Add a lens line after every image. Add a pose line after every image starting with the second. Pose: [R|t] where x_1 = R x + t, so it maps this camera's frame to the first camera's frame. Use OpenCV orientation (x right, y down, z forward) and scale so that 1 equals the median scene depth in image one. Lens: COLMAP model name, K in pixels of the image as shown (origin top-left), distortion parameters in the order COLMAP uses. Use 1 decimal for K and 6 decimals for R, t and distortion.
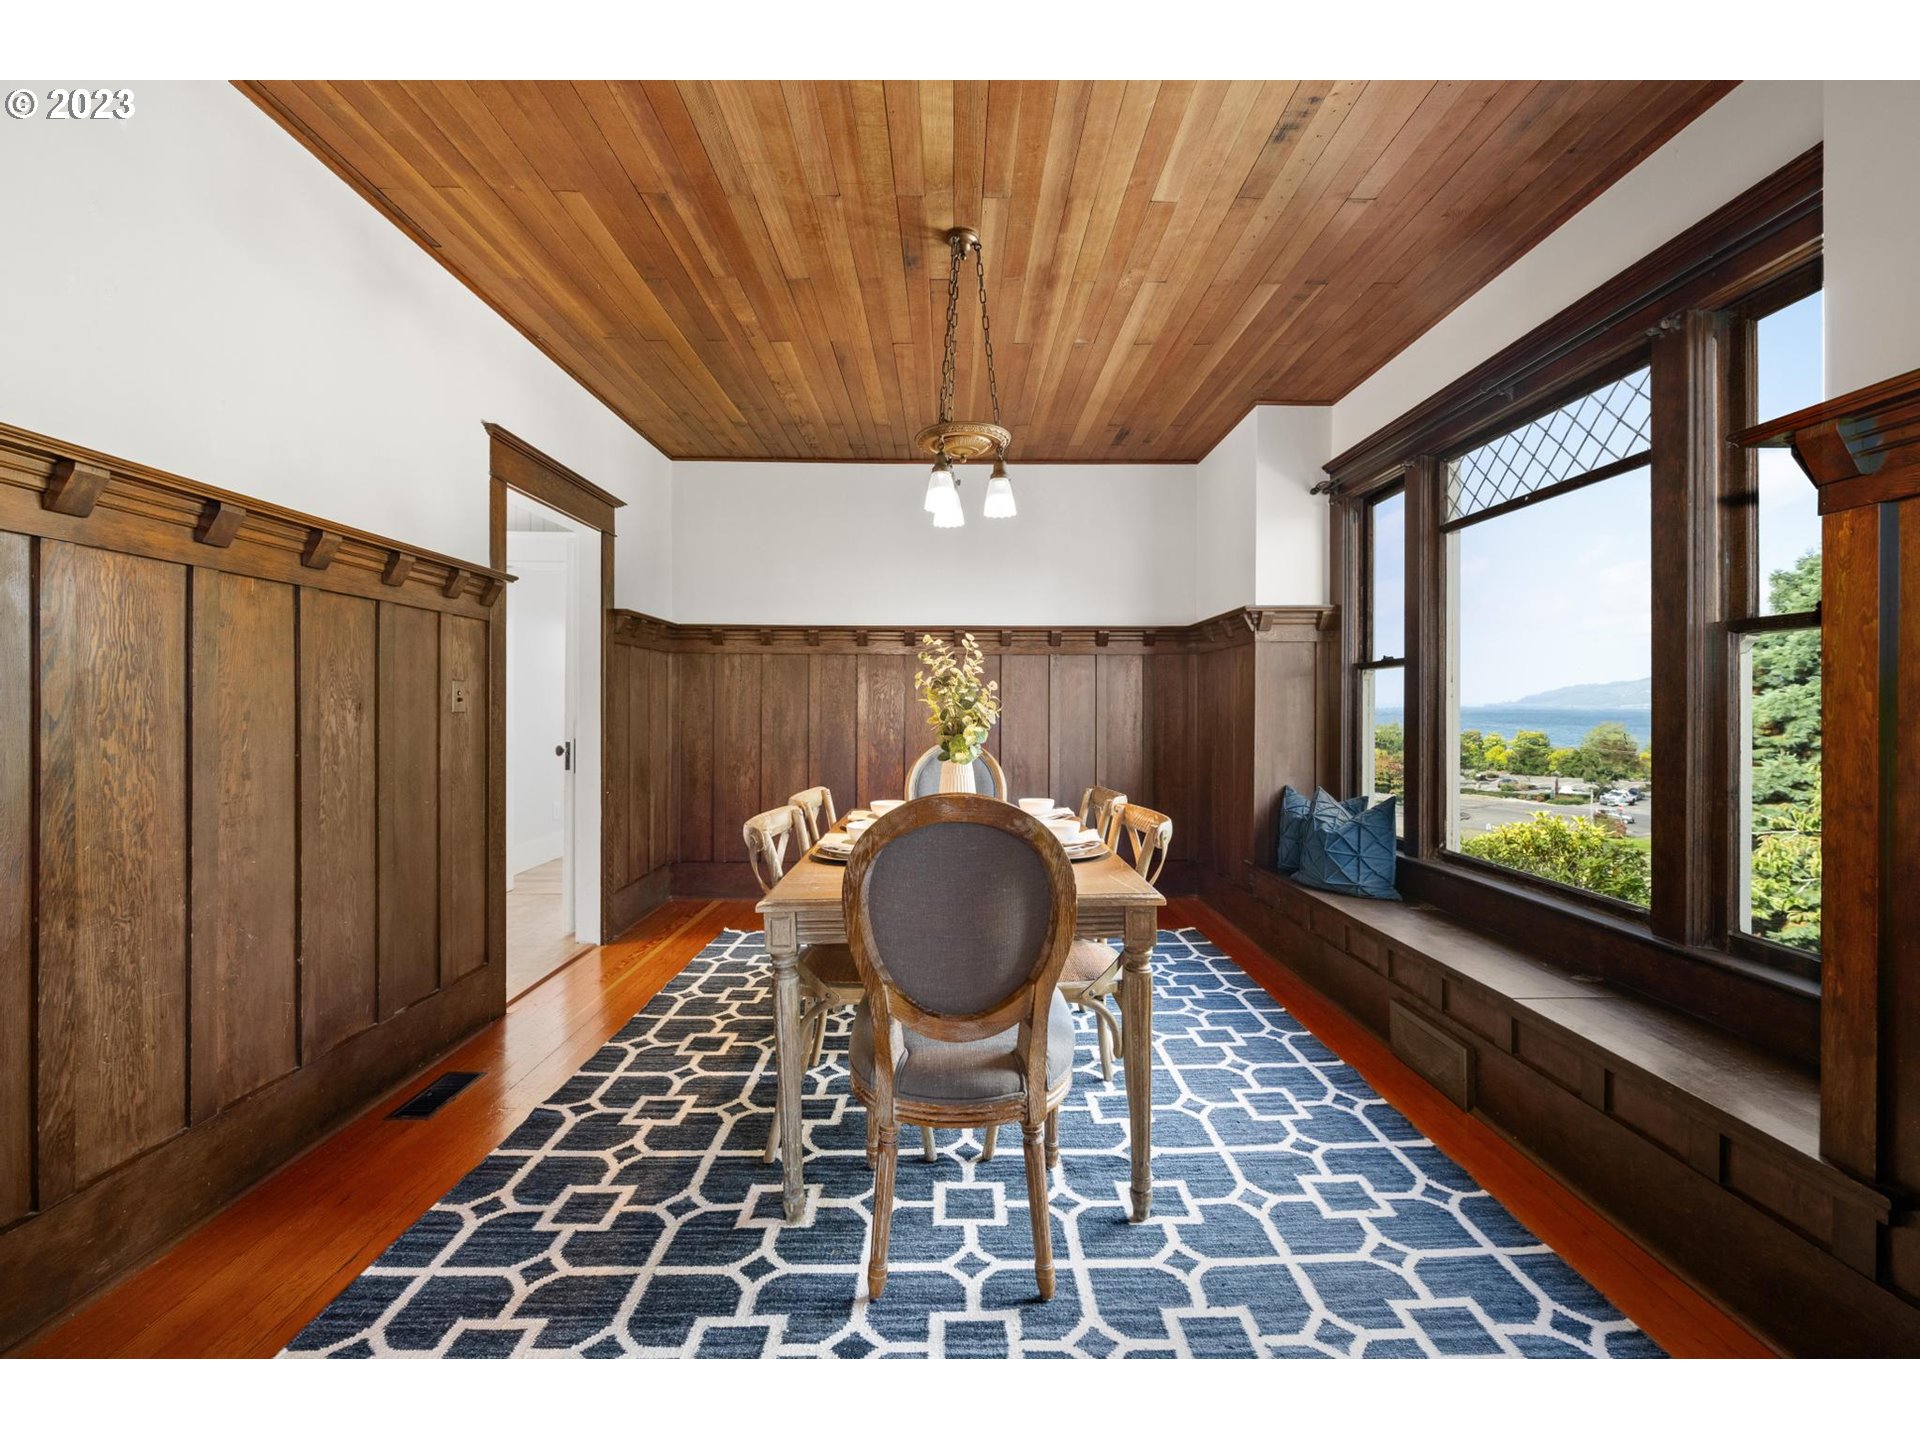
lens RADIAL K [[767.8, 0, 964.6], [0, 767.8, 710.8], [0, 0, 1]] dist [0.000344, -0.000533]
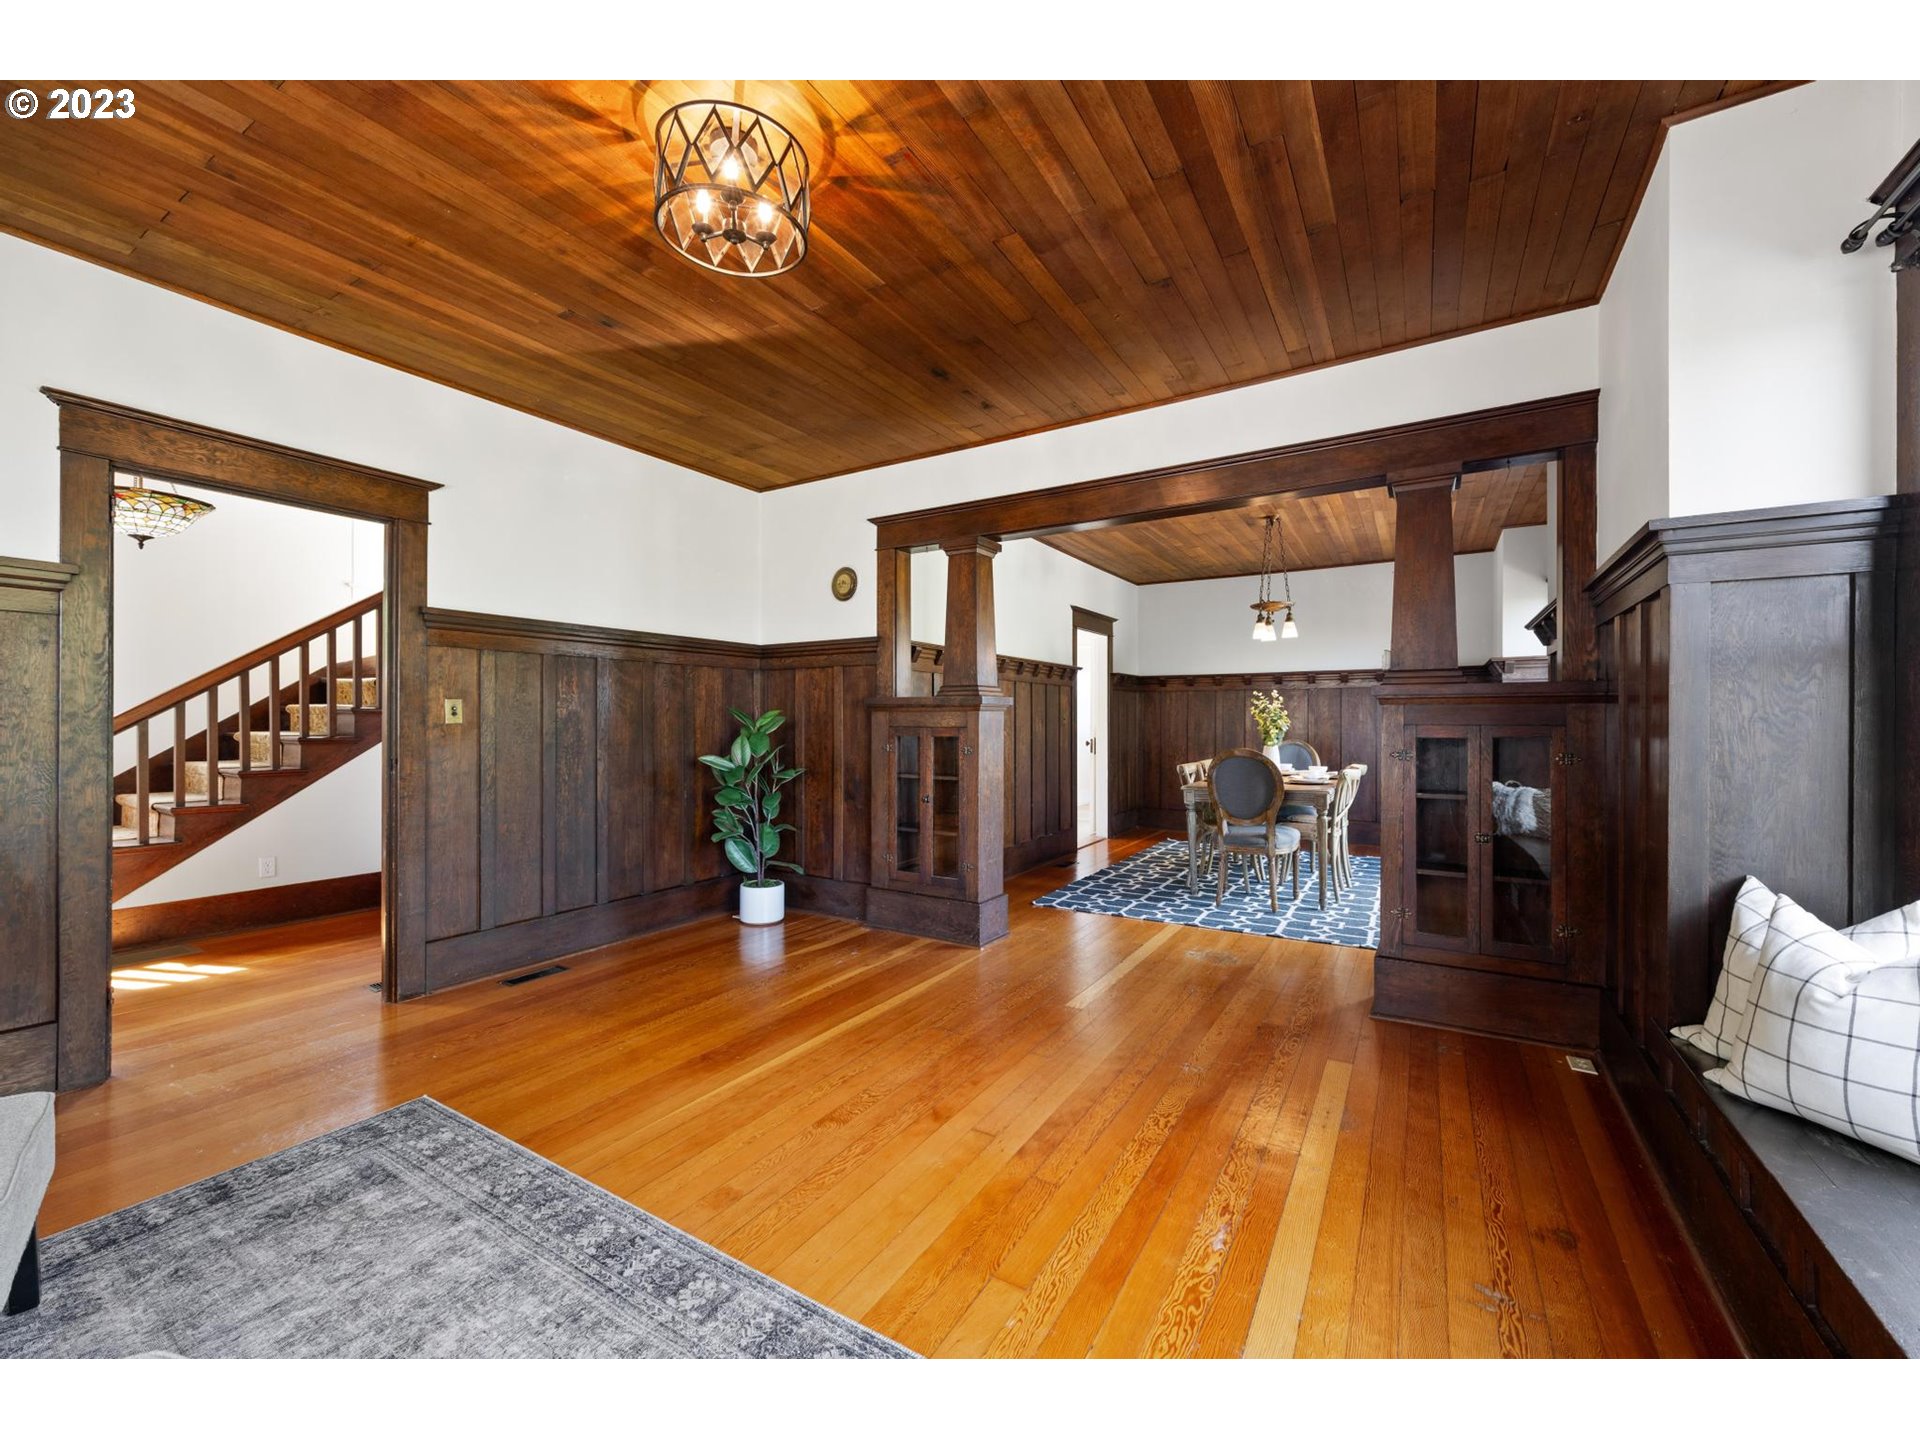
lens RADIAL K [[767.8, 0, 960.6], [0, 767.8, 720.7], [0, 0, 1]] dist [0.000344, -0.000533]
pose [[0.848838, -0.002642, -0.528646, 0.423990], [0.000562, 0.999991, -0.004096, 0.000098], [0.528652, 0.003179, 0.848833, -1.458371]]
